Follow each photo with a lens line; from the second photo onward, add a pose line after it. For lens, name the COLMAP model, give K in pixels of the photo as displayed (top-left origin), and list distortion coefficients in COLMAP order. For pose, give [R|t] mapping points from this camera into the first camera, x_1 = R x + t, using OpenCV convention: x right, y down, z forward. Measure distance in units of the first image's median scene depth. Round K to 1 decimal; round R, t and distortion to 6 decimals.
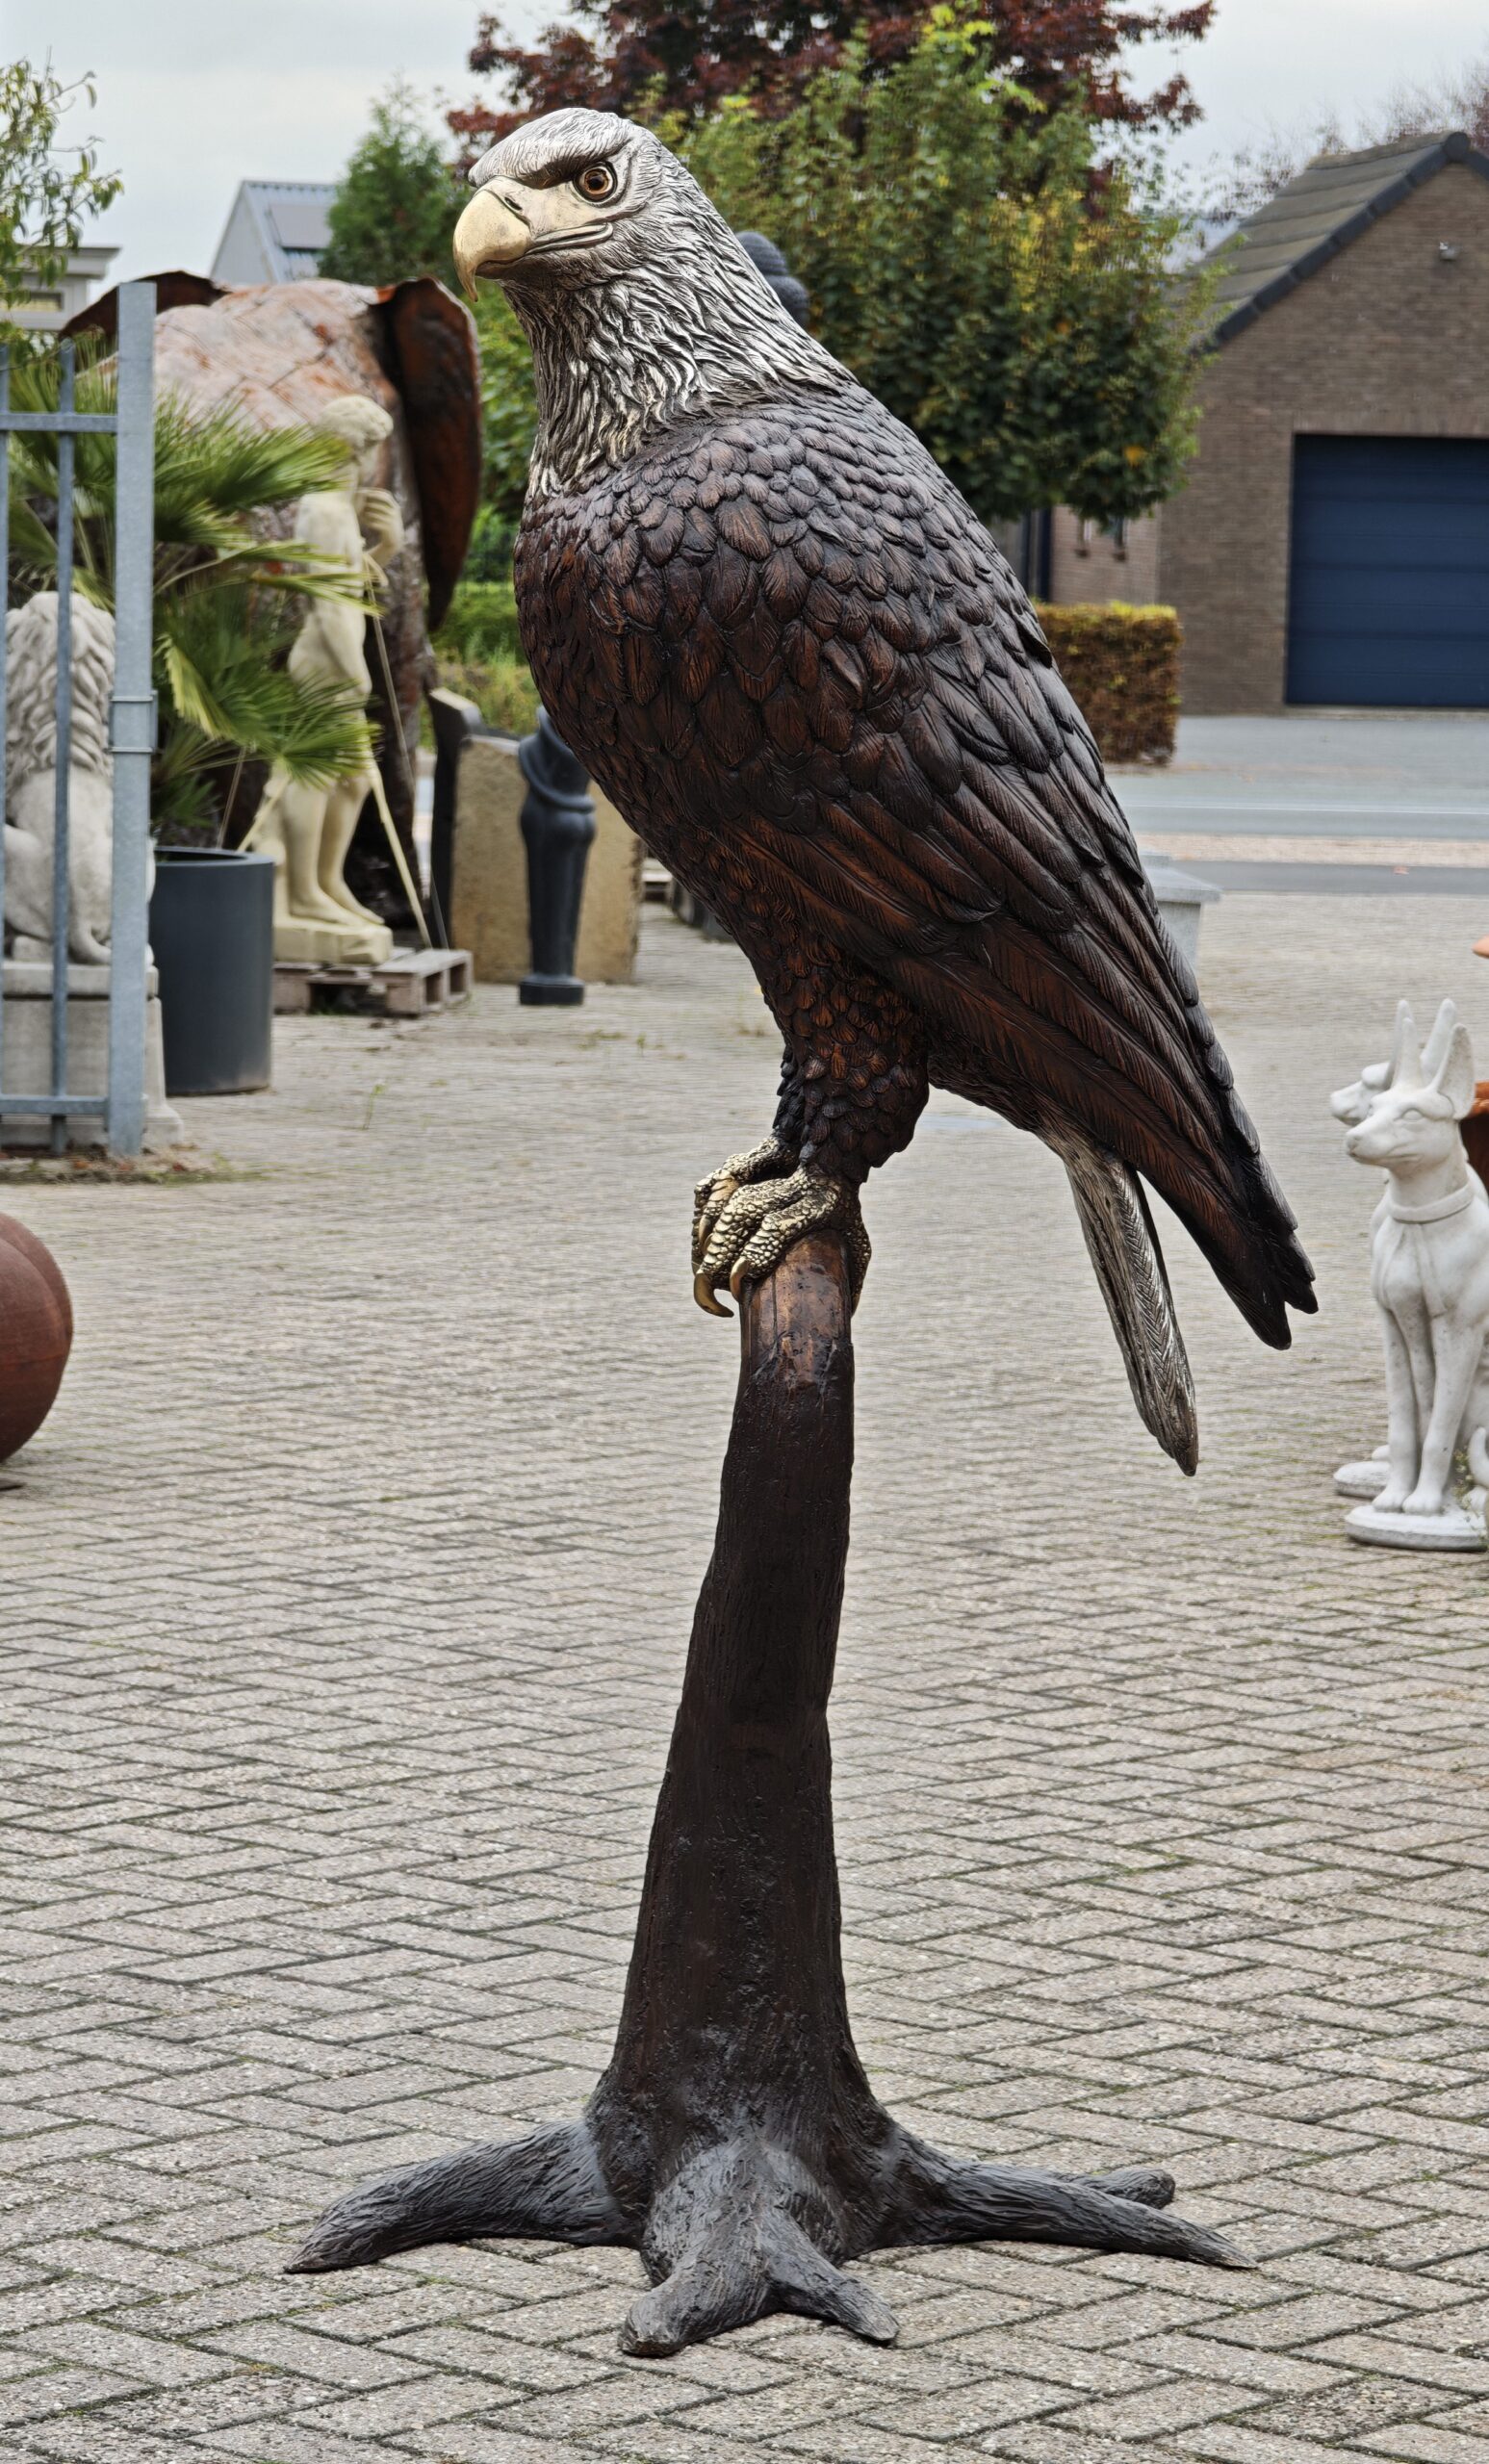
lens RADIAL K [[7036.4, 0, 744.5], [0, 7036.4, 1232.0], [0, 0, 1]] dist [0.167956, -0.423319]
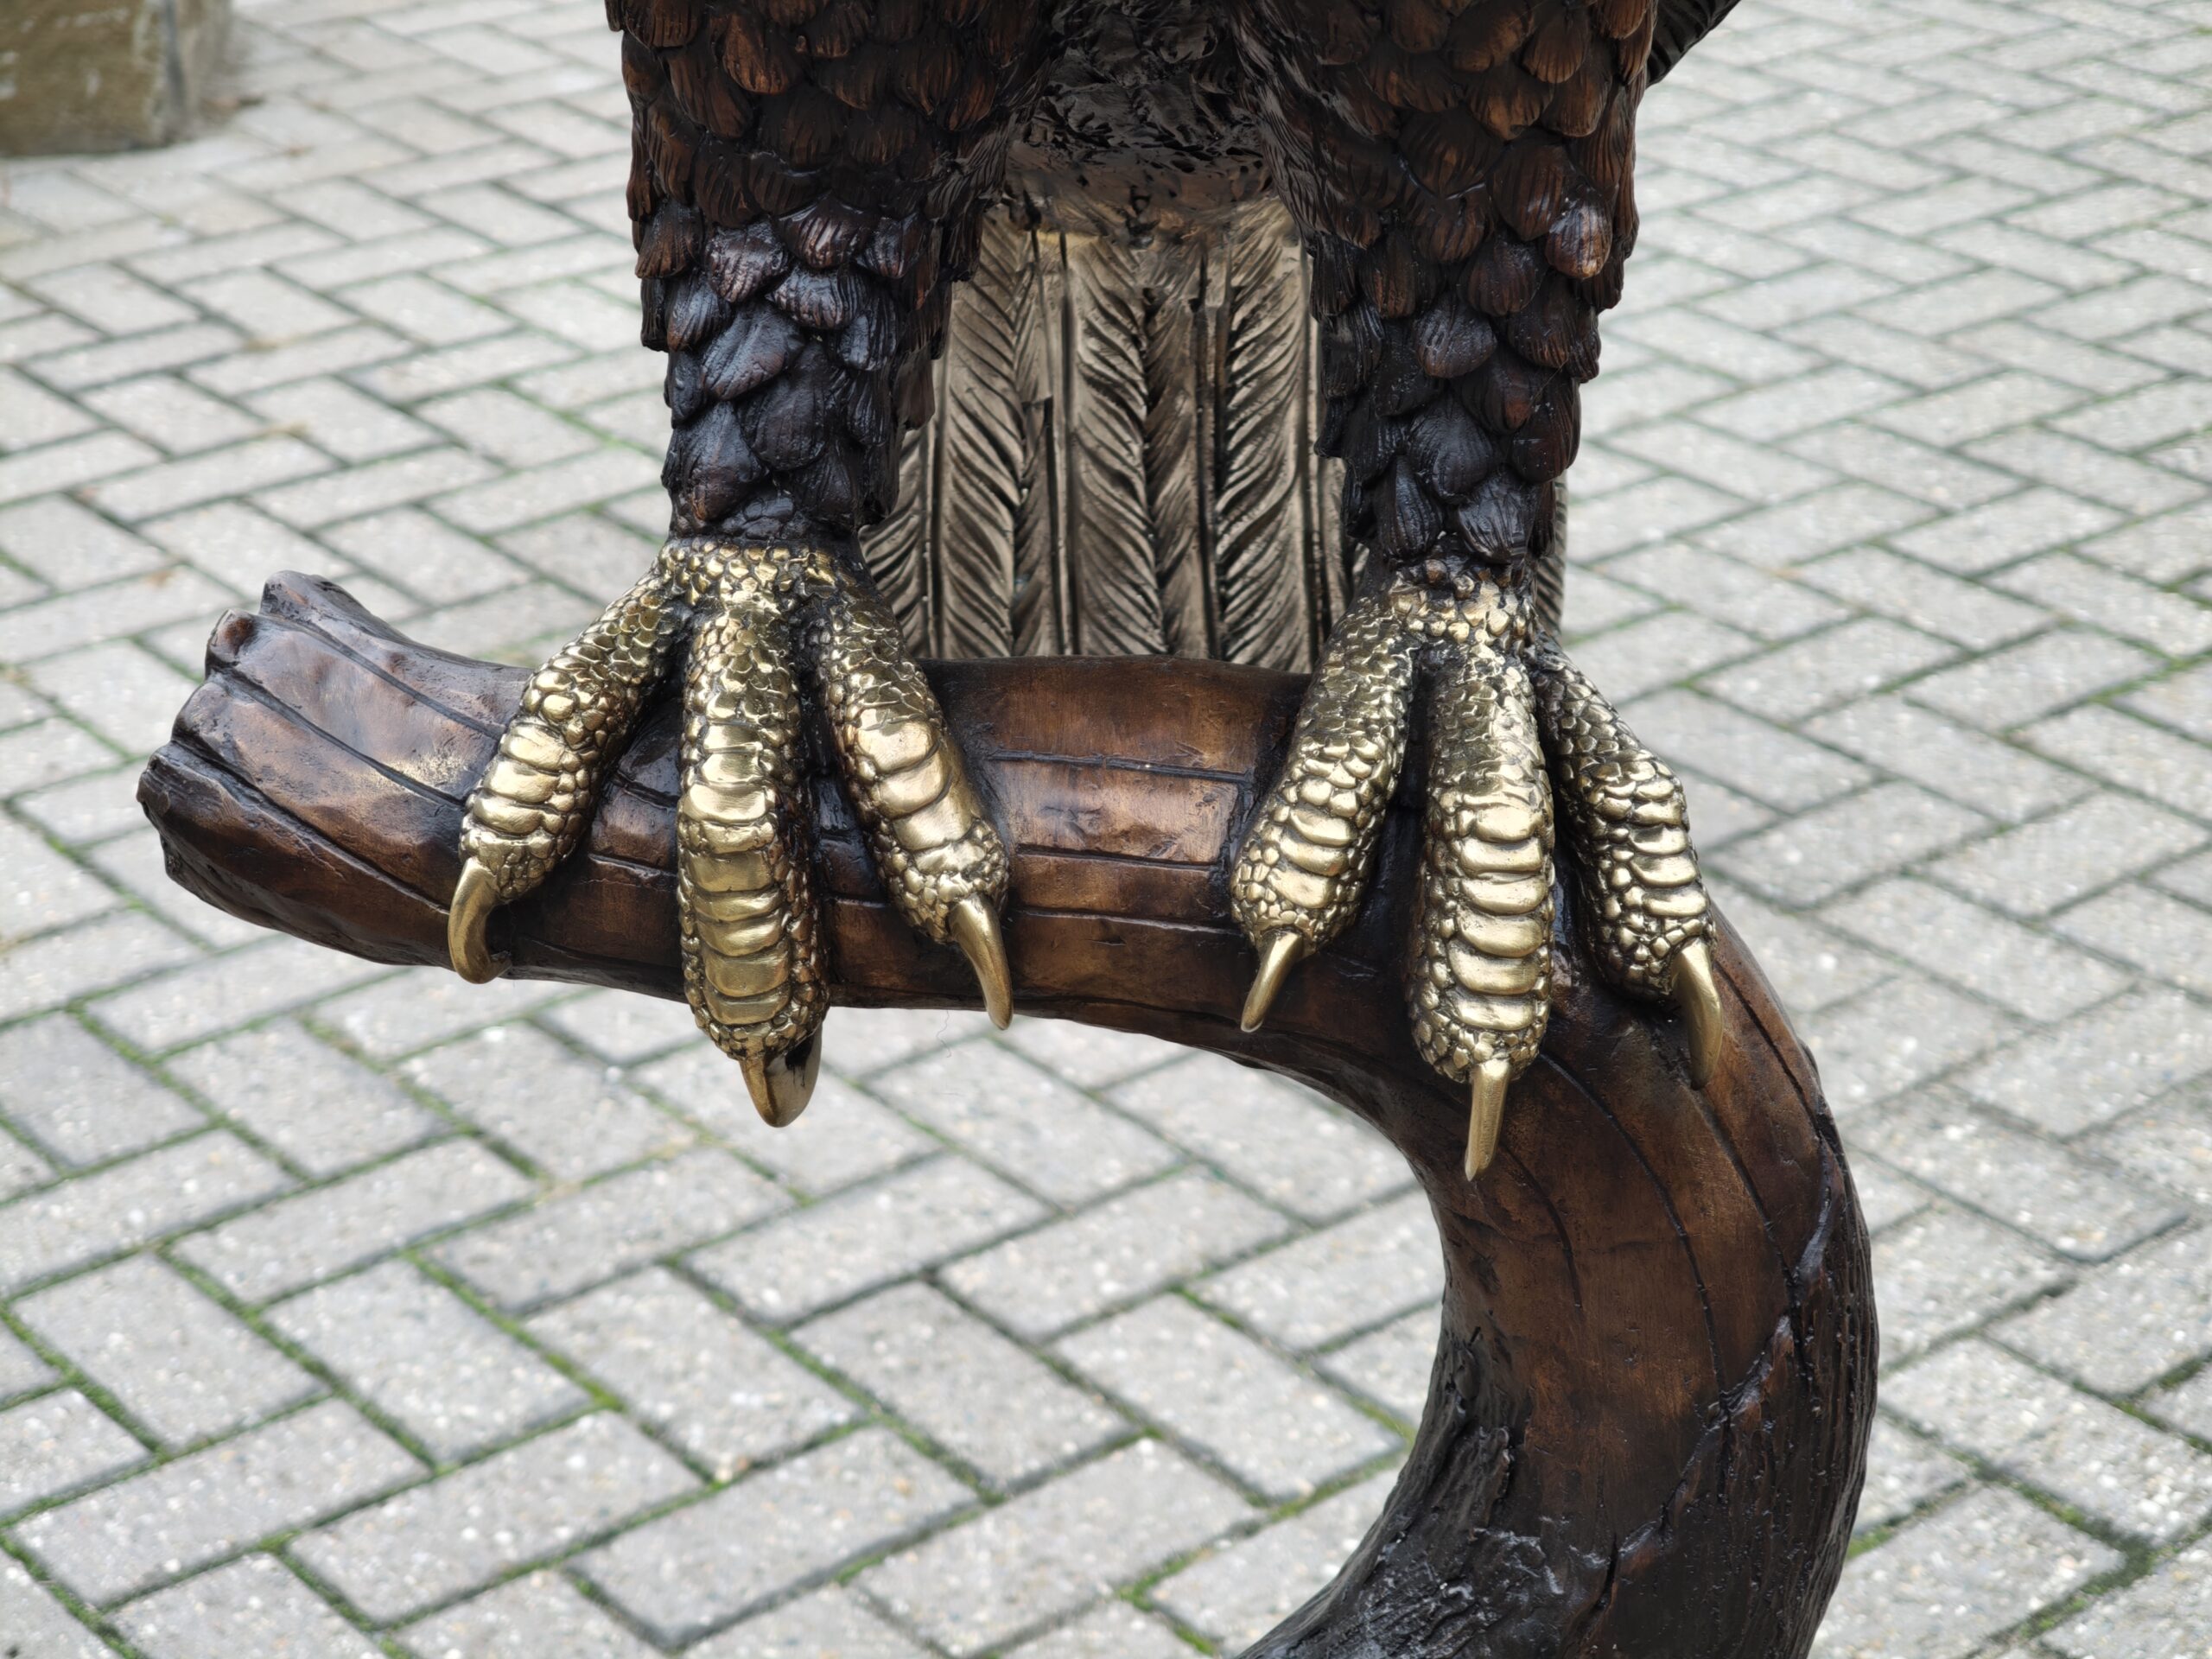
lens RADIAL K [[4507.7, 0, 1106.0], [0, 4507.7, 829.5], [0, 0, 1]] dist [0.258662, -2.432527]
pose [[0.986628, 0.040696, -0.157828, 0.022989], [0.015054, 0.941434, 0.336860, -0.041847], [0.162294, -0.334731, 0.928233, 0.564737]]
